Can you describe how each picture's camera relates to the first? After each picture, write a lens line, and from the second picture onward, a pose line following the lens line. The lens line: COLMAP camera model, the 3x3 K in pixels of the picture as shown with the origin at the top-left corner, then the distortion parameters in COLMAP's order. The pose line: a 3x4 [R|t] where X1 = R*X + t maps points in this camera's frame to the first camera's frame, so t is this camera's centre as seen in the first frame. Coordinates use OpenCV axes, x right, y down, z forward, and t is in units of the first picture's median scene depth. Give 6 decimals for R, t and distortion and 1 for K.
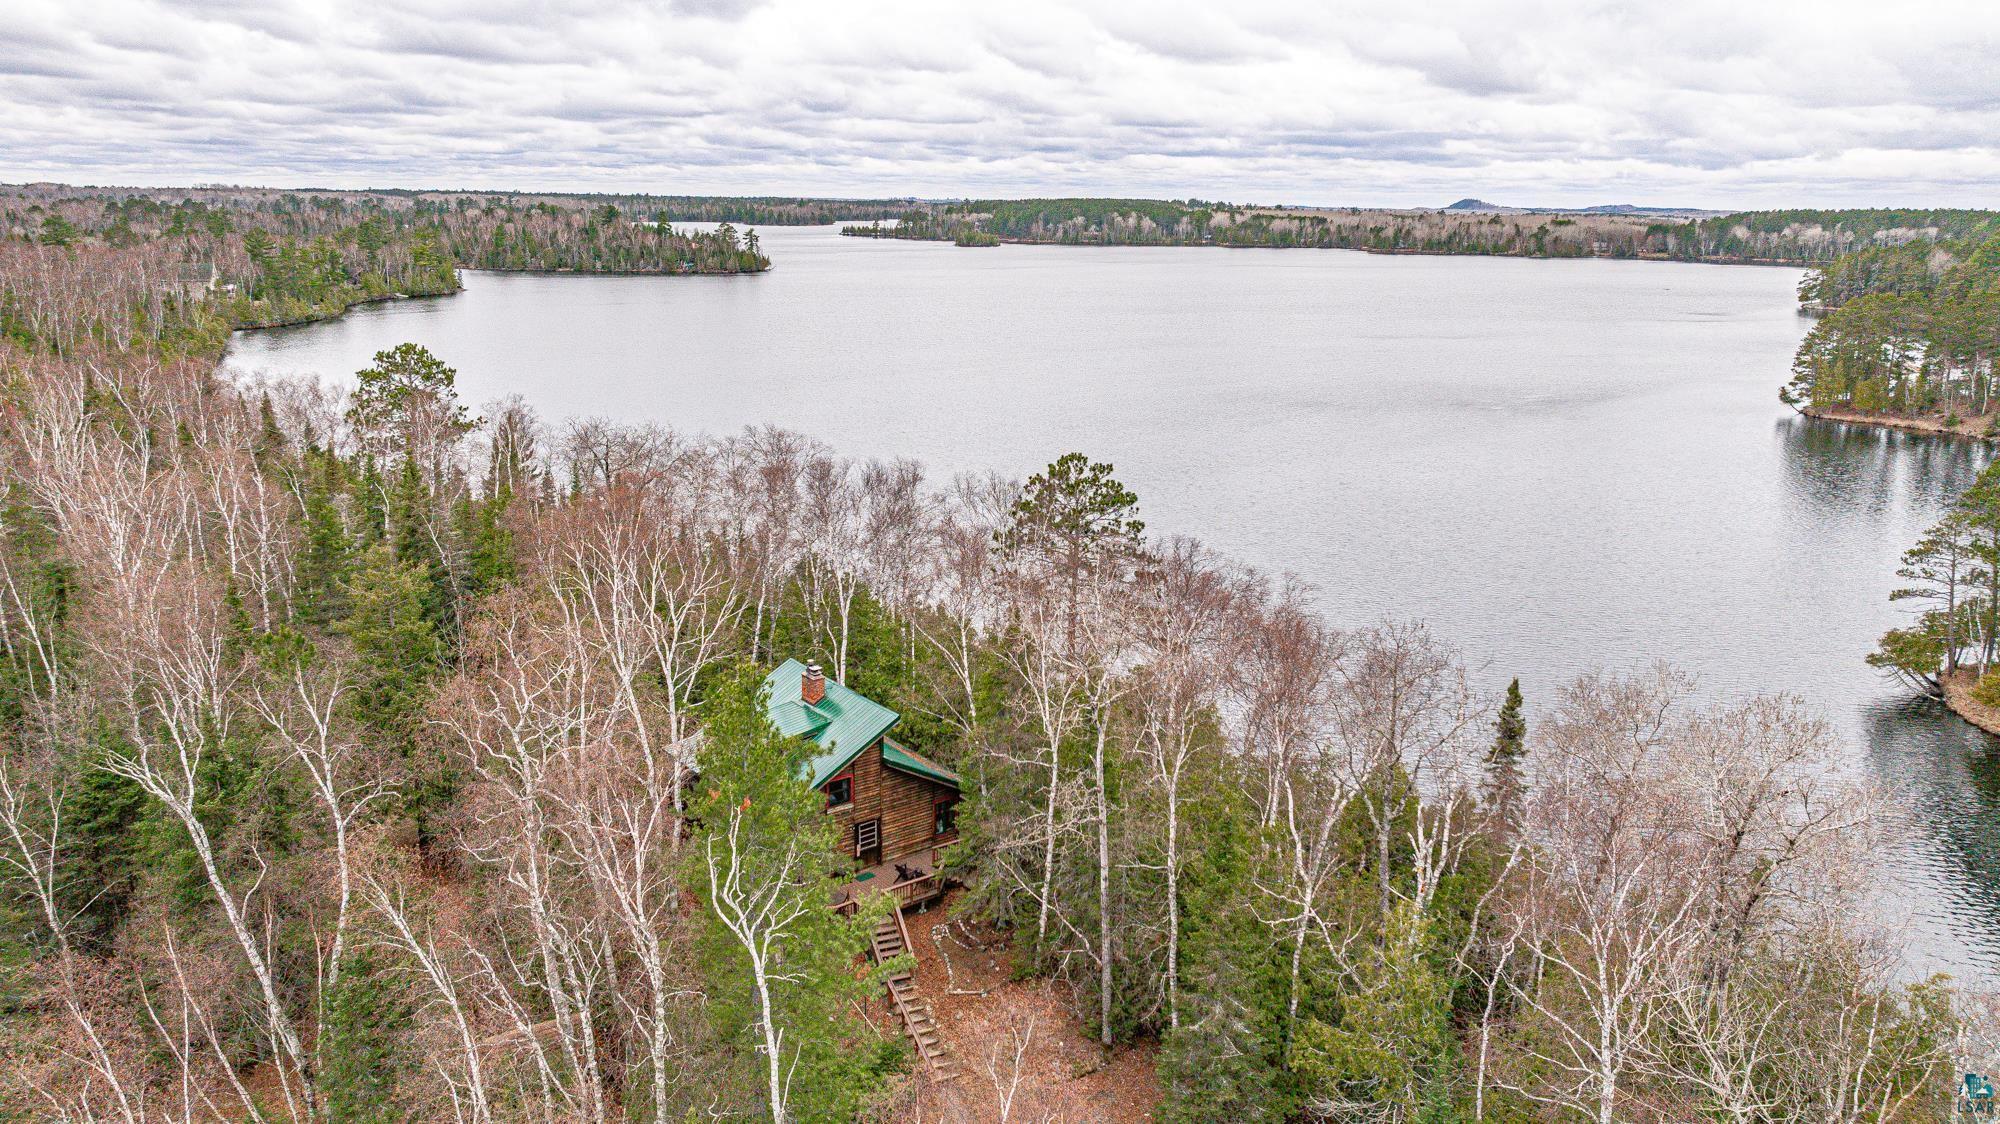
lens RADIAL K [[1454.4, 0, 1000.0], [0, 1454.4, 562.0], [0, 0, 1]] dist [-0.037626, 0.041785]
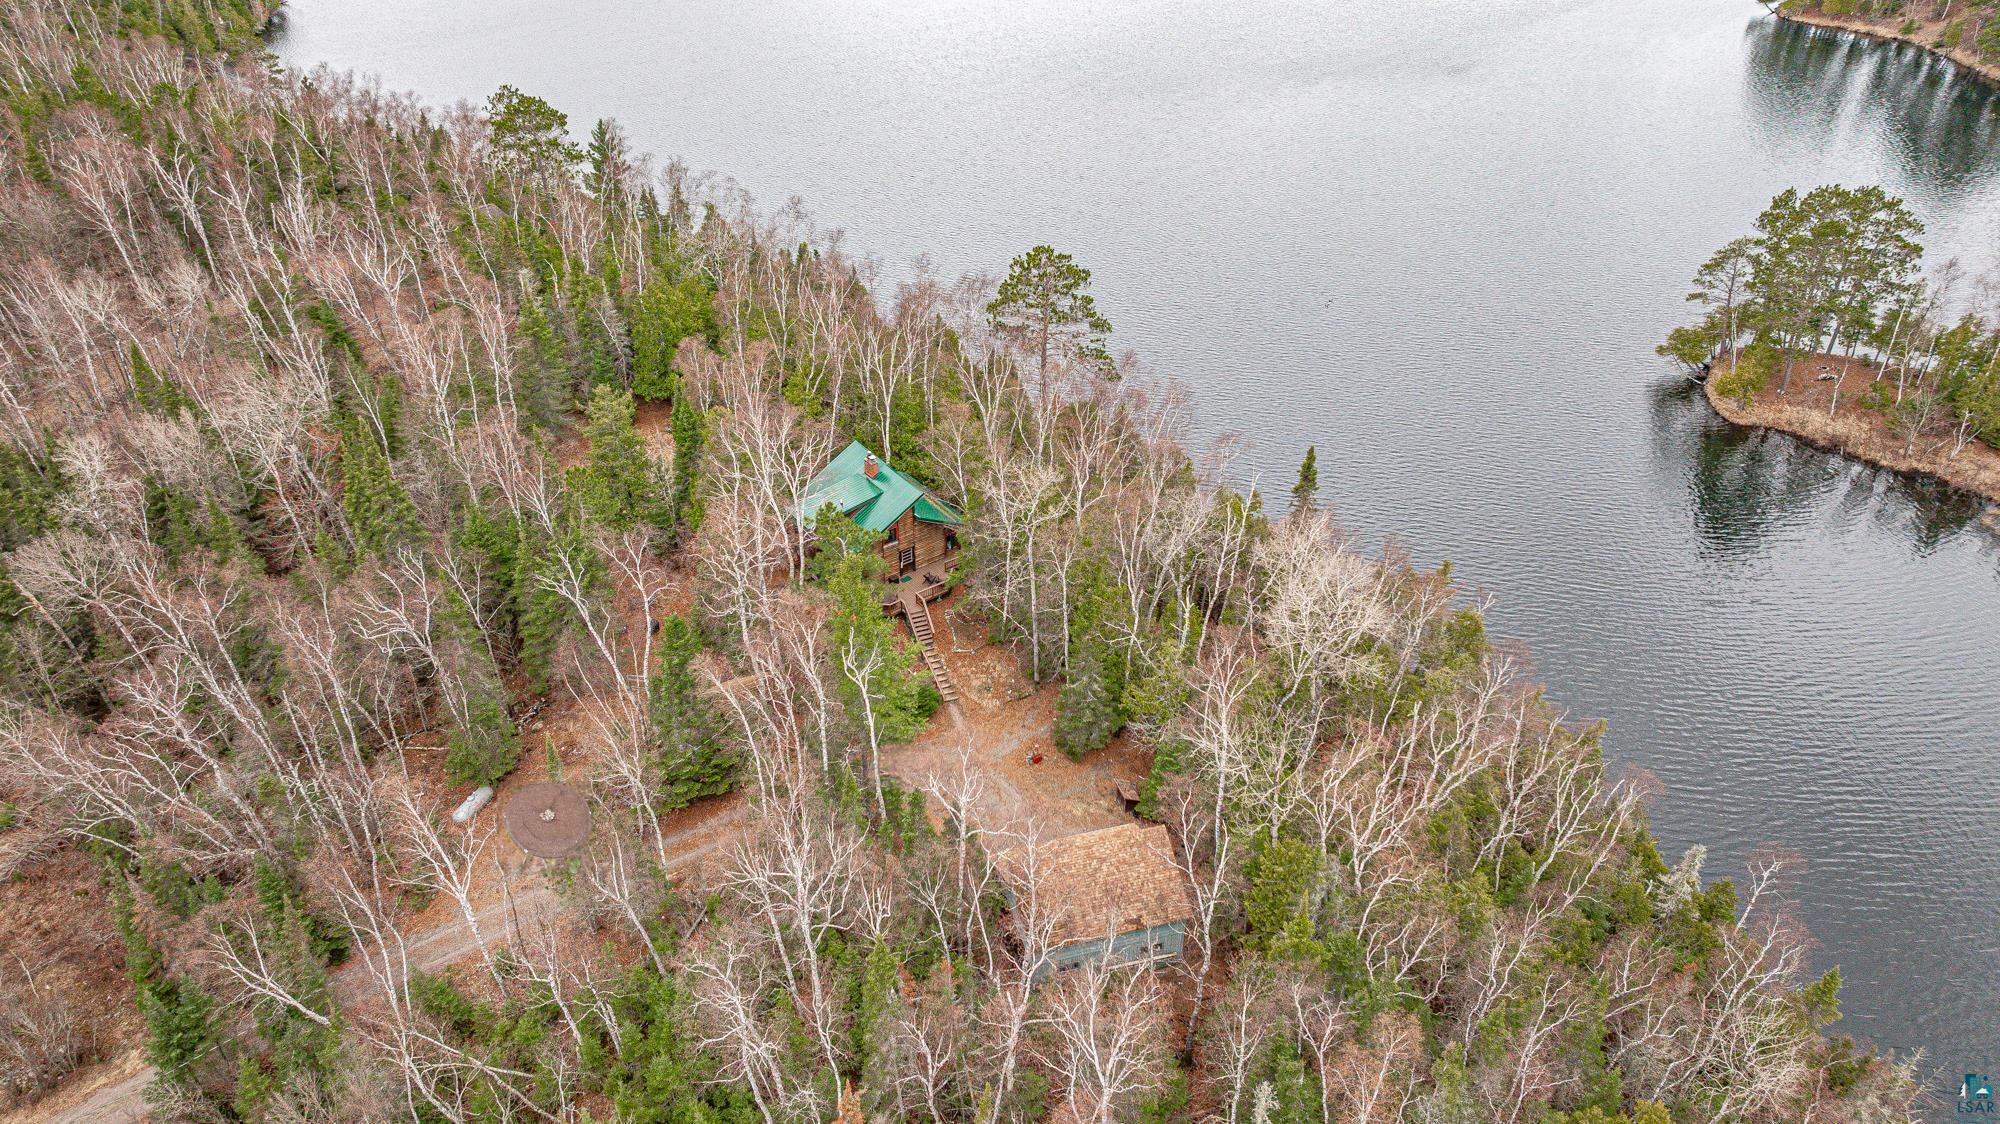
lens RADIAL K [[1454.4, 0, 1000.0], [0, 1454.4, 562.0], [0, 0, 1]] dist [-0.037626, 0.041785]
pose [[0.999749, 0.000824, -0.022380, 0.034863], [0.006837, 0.940391, 0.340027, -0.234652], [0.021326, -0.340095, 0.940149, -0.372249]]
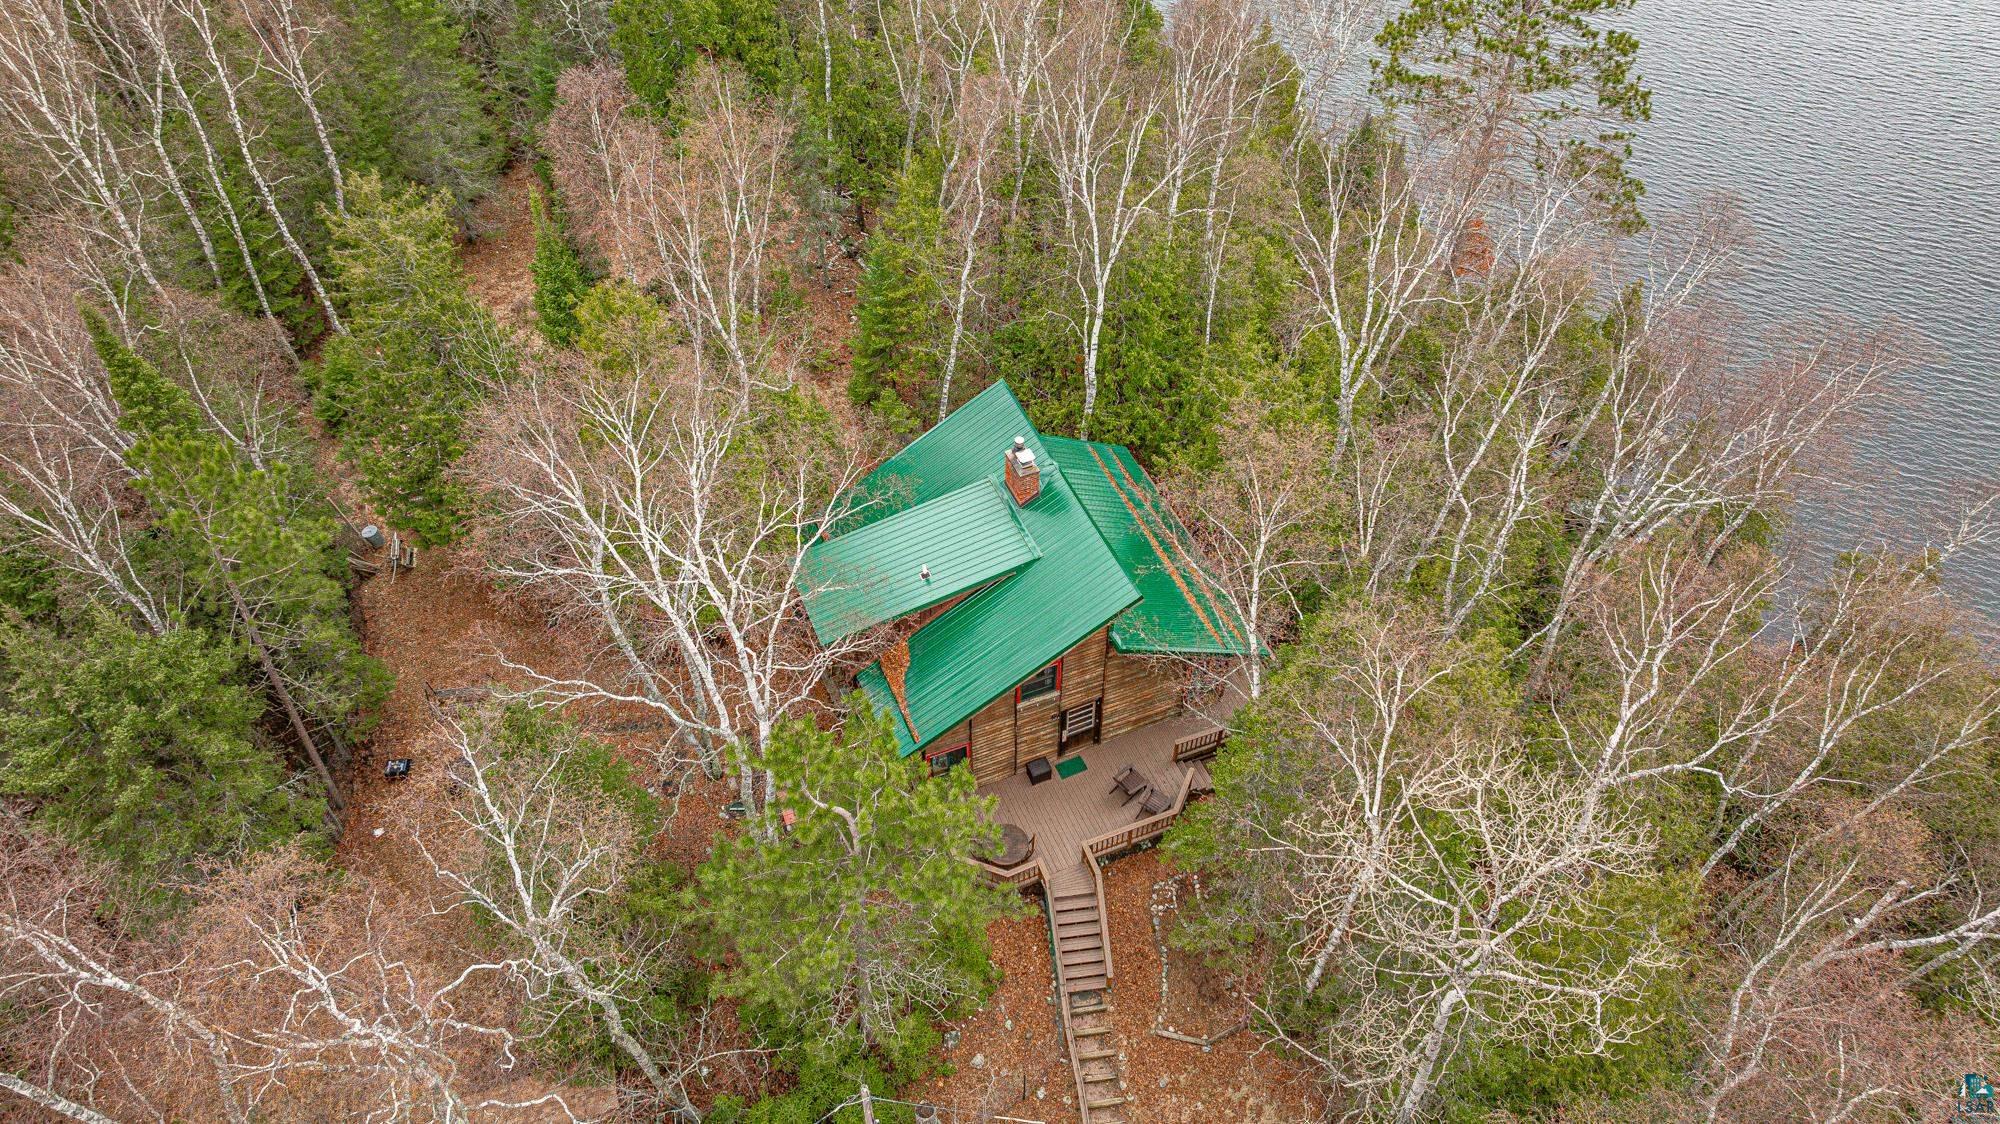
lens RADIAL K [[1454.4, 0, 1000.0], [0, 1454.4, 562.0], [0, 0, 1]] dist [-0.037626, 0.041785]
pose [[0.966131, 0.168255, -0.195657, -0.004722], [-0.038938, 0.844575, 0.534019, -0.135616], [0.255098, -0.508314, 0.822522, 0.287913]]
